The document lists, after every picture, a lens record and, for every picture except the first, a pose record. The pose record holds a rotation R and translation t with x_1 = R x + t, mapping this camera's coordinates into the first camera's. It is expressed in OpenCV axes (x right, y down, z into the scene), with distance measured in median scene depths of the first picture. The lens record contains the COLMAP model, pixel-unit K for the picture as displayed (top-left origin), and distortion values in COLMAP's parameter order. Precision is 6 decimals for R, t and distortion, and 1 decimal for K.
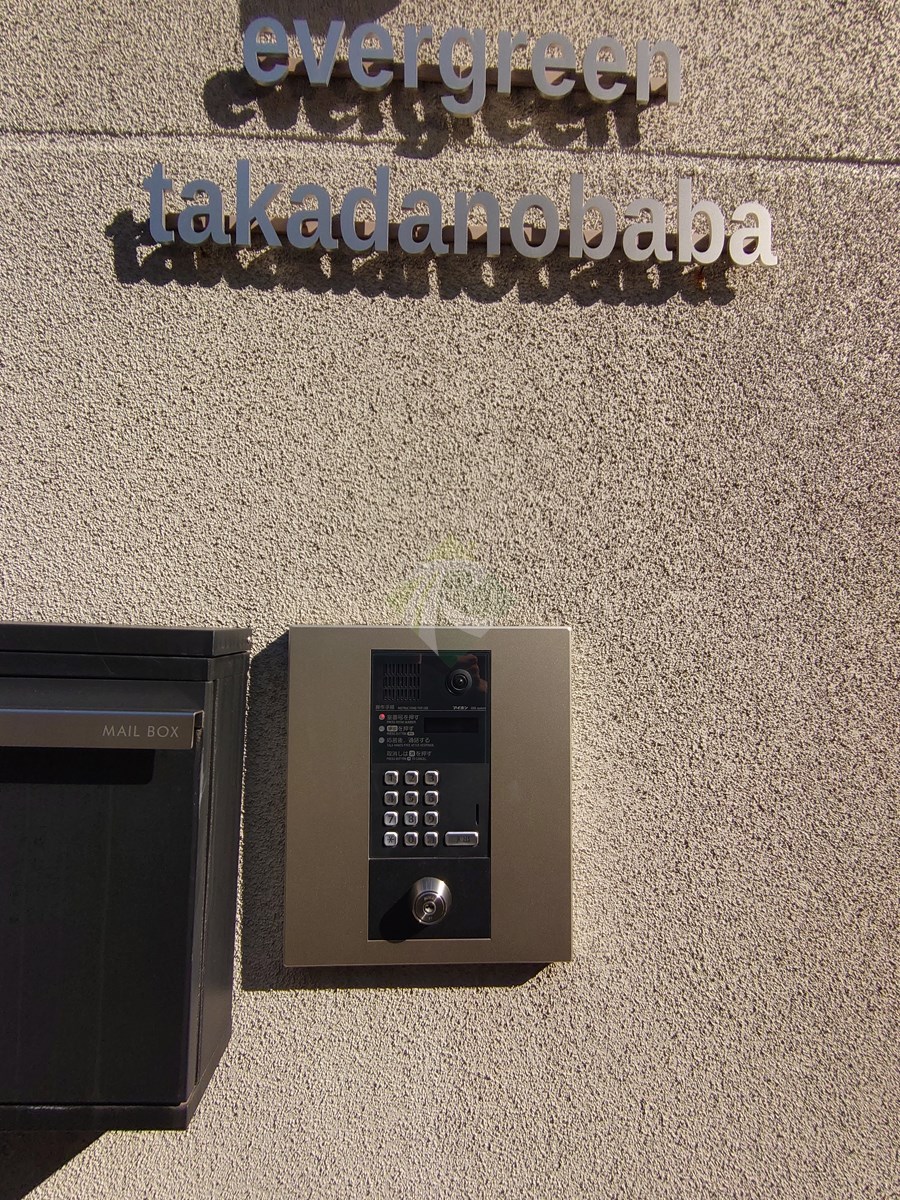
lens RADIAL K [[518.2, 0, 451.1], [0, 518.2, 608.7], [0, 0, 1]] dist [0.000773, -0.001383]
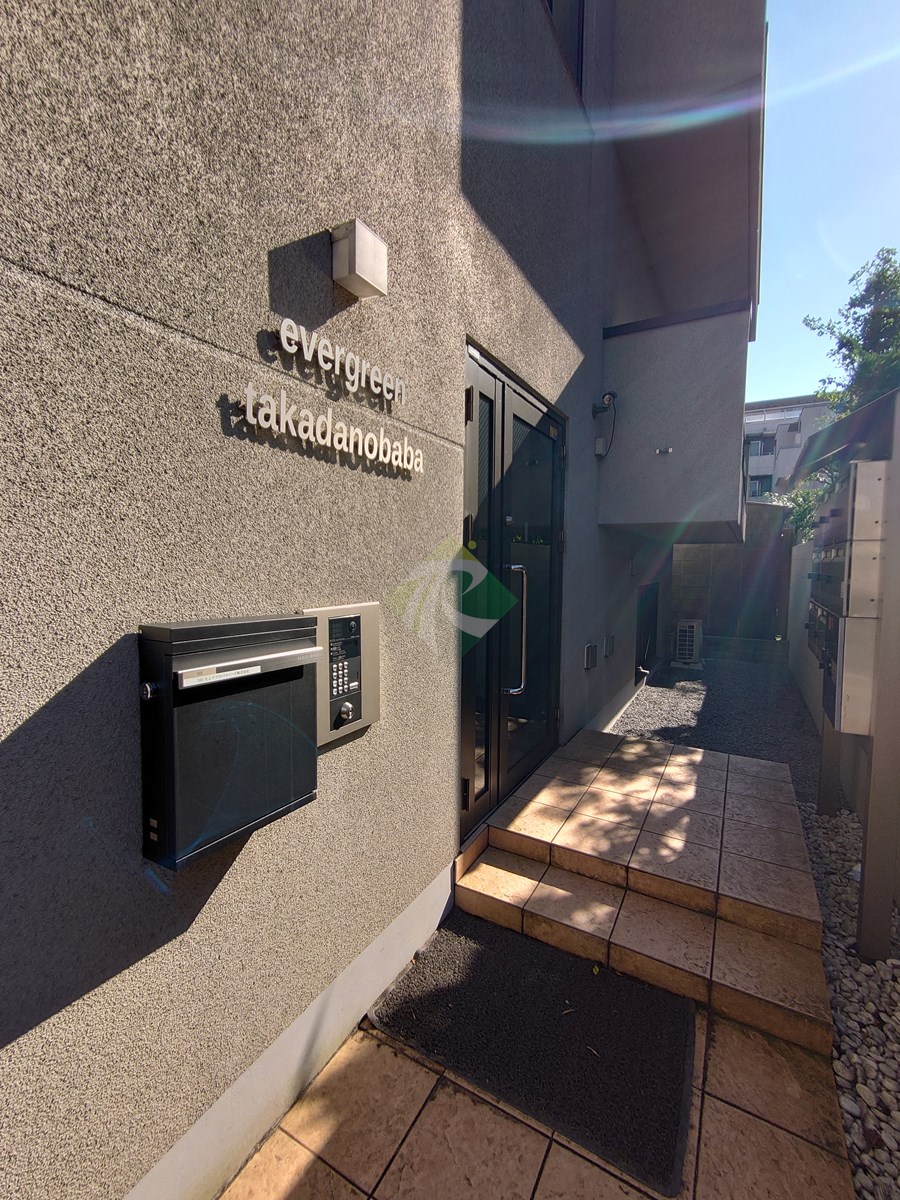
lens RADIAL K [[518.2, 0, 447.6], [0, 518.2, 597.8], [0, 0, 1]] dist [0.000773, -0.001383]
pose [[0.528591, -0.062543, 0.846569, -1.801537], [-0.038546, 0.994485, 0.097539, -0.256316], [-0.848001, -0.084190, 0.523265, -0.694171]]
